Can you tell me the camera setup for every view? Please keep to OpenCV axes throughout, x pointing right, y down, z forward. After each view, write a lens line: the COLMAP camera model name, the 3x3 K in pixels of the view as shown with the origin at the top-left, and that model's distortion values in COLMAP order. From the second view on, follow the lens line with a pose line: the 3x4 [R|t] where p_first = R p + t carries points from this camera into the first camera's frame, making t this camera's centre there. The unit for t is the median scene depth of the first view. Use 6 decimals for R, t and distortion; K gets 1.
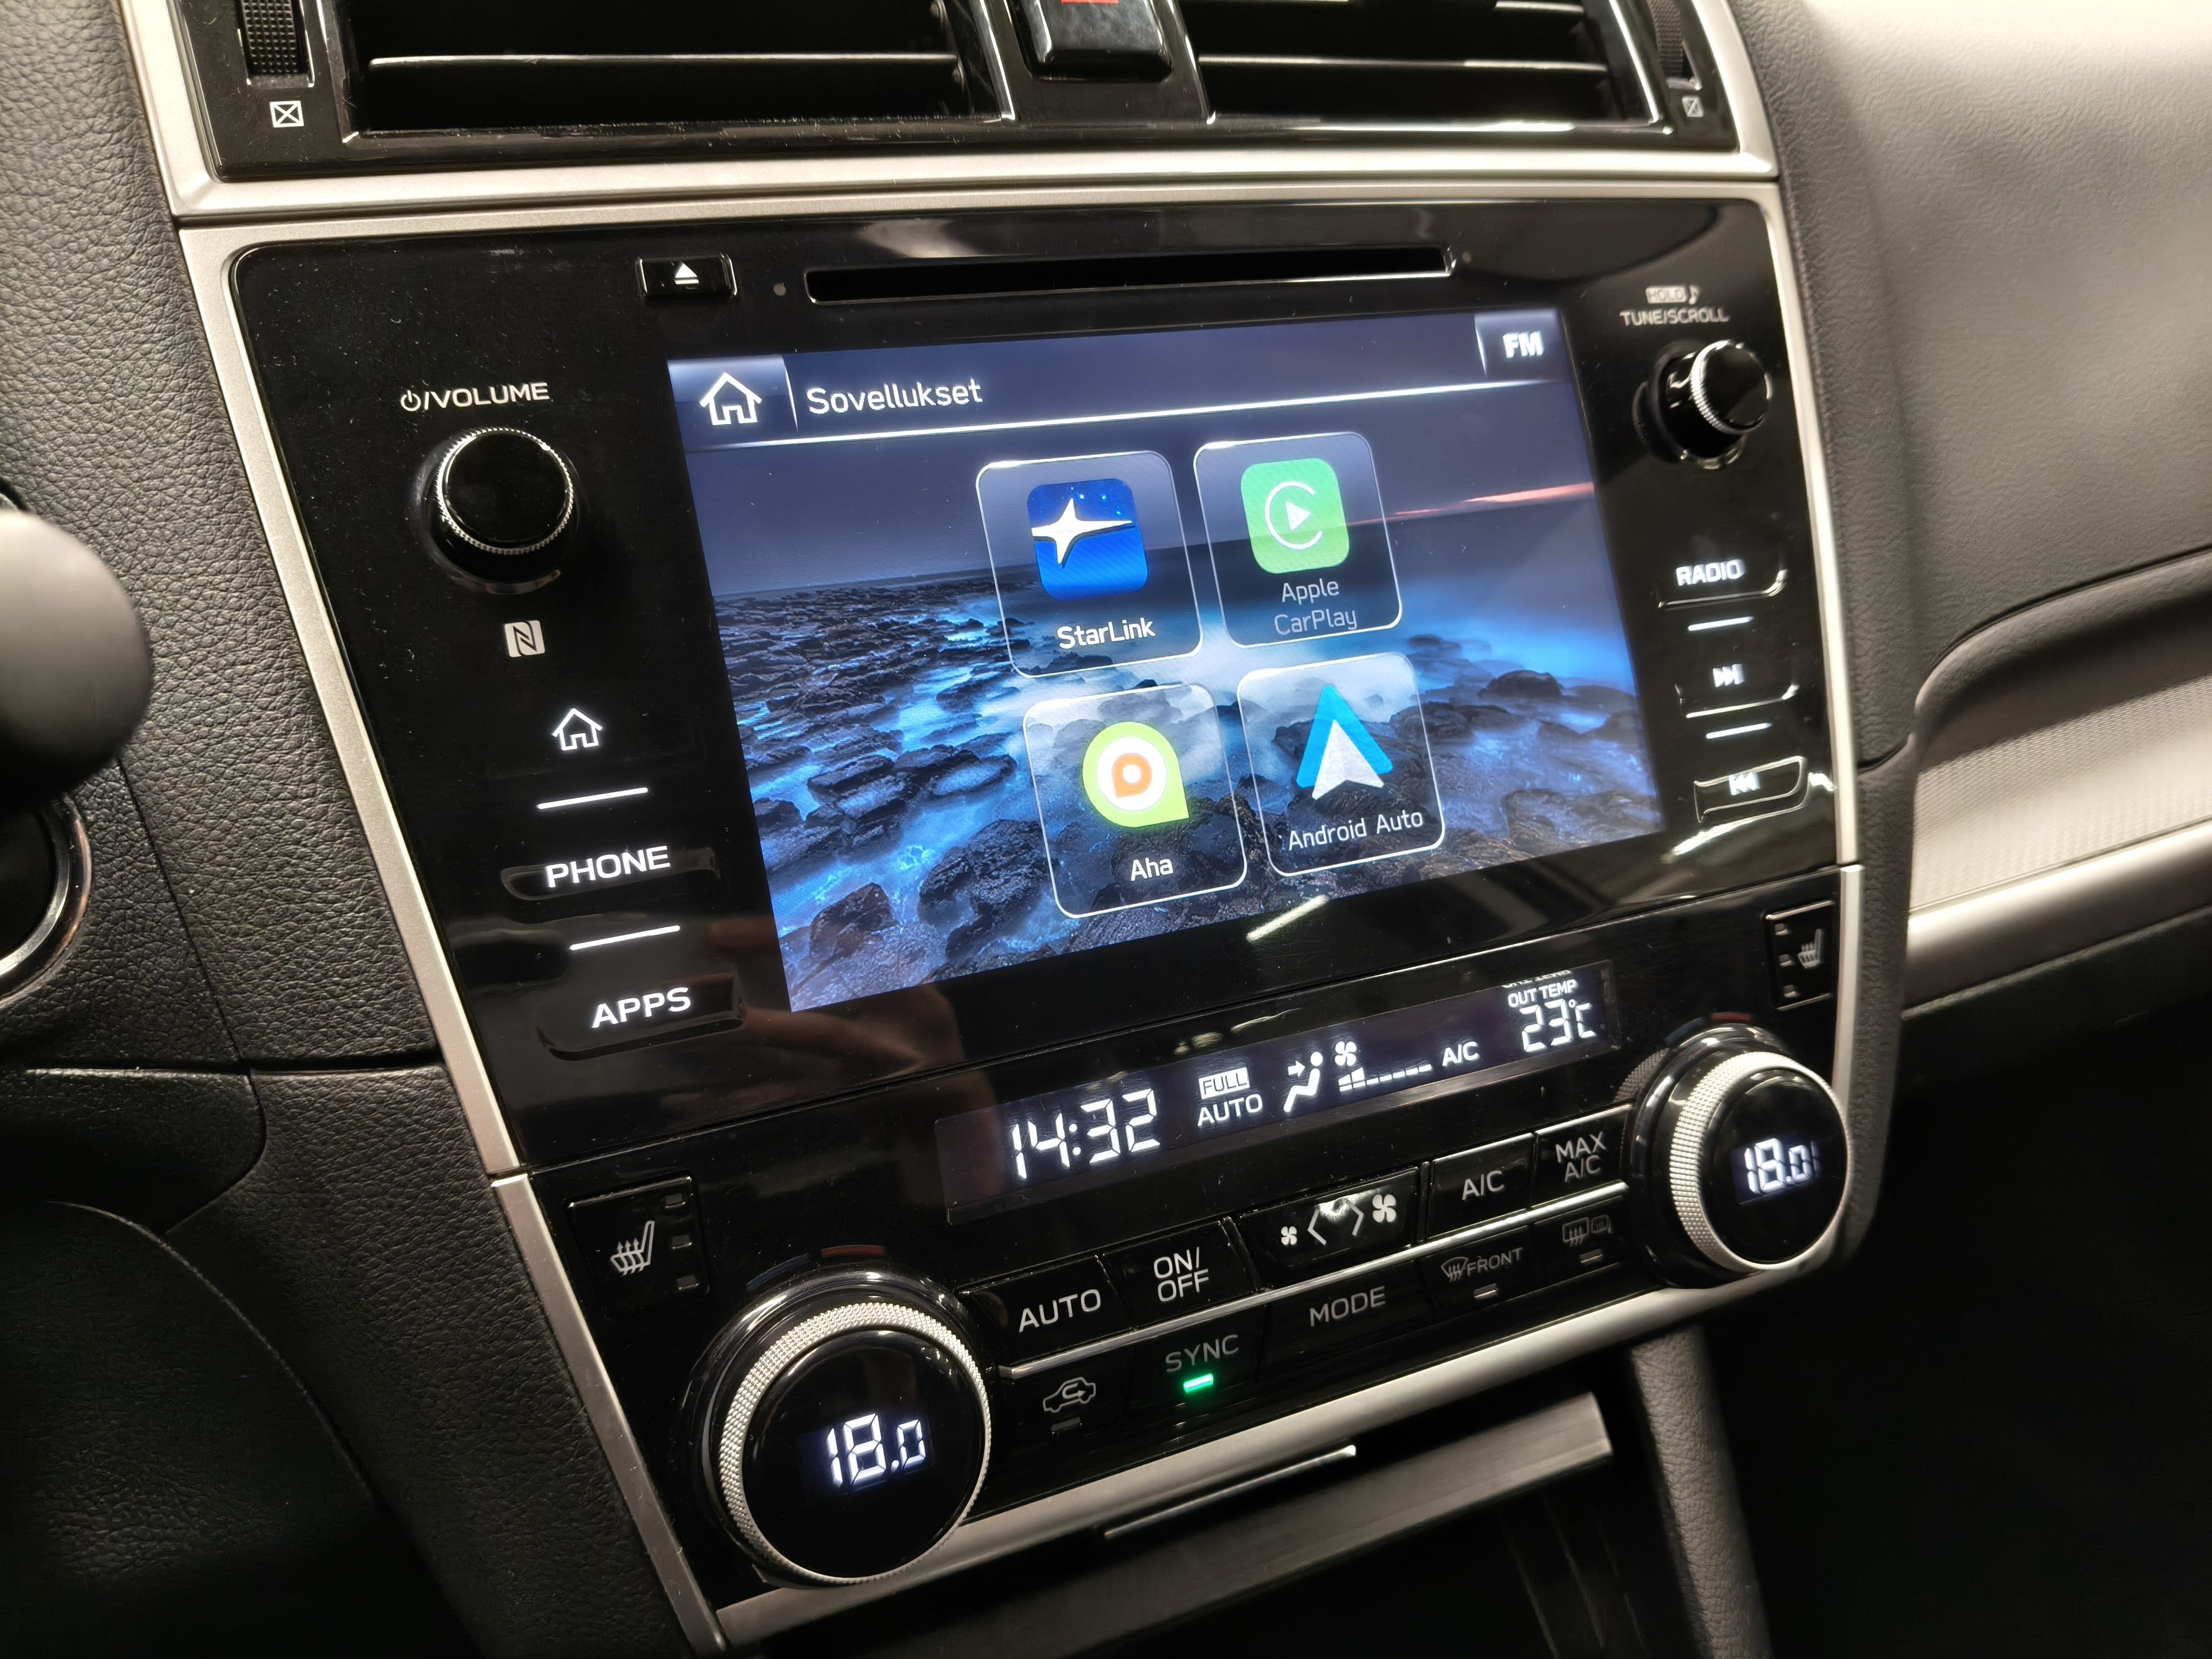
lens RADIAL K [[1661.7, 0, 1106.2], [0, 1661.7, 828.0], [0, 0, 1]] dist [0.004757, -0.001144]
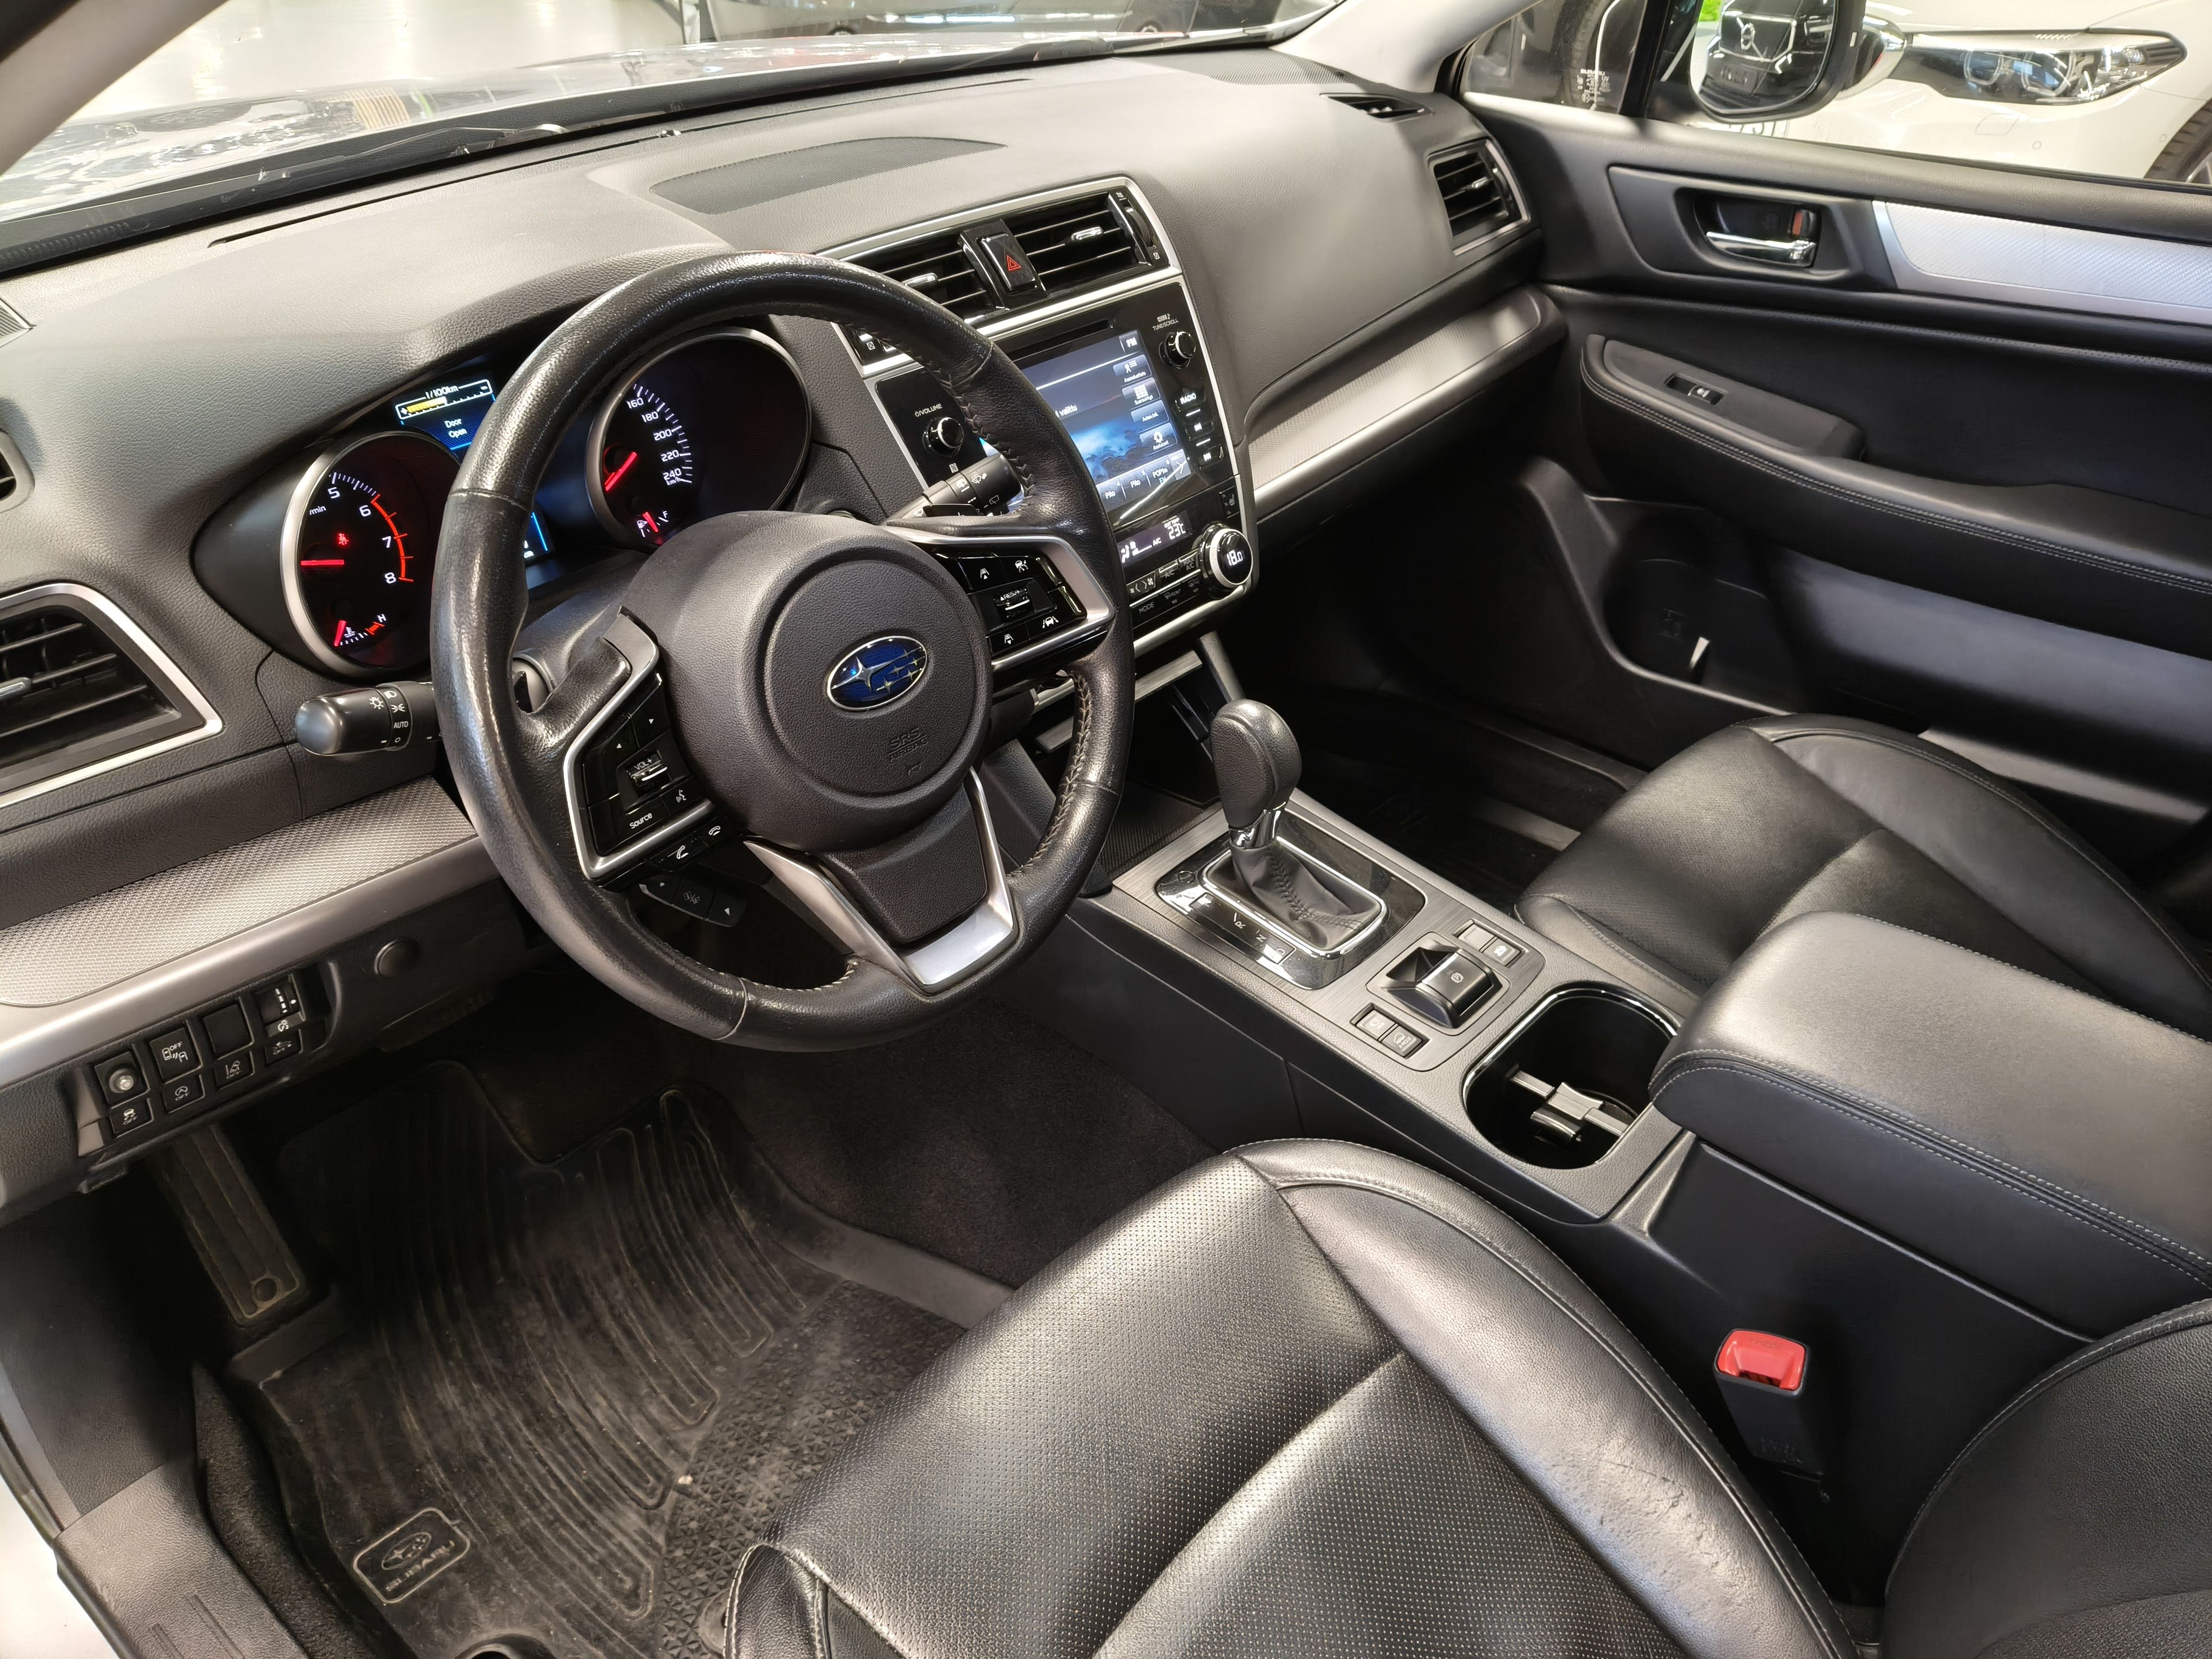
lens RADIAL K [[1661.7, 0, 1103.5], [0, 1661.7, 820.7], [0, 0, 1]] dist [0.004757, -0.001144]
pose [[0.907402, -0.240556, 0.344607, -1.249937], [0.182981, 0.964318, 0.191333, 0.002224], [-0.378337, -0.110560, 0.919042, -2.306933]]
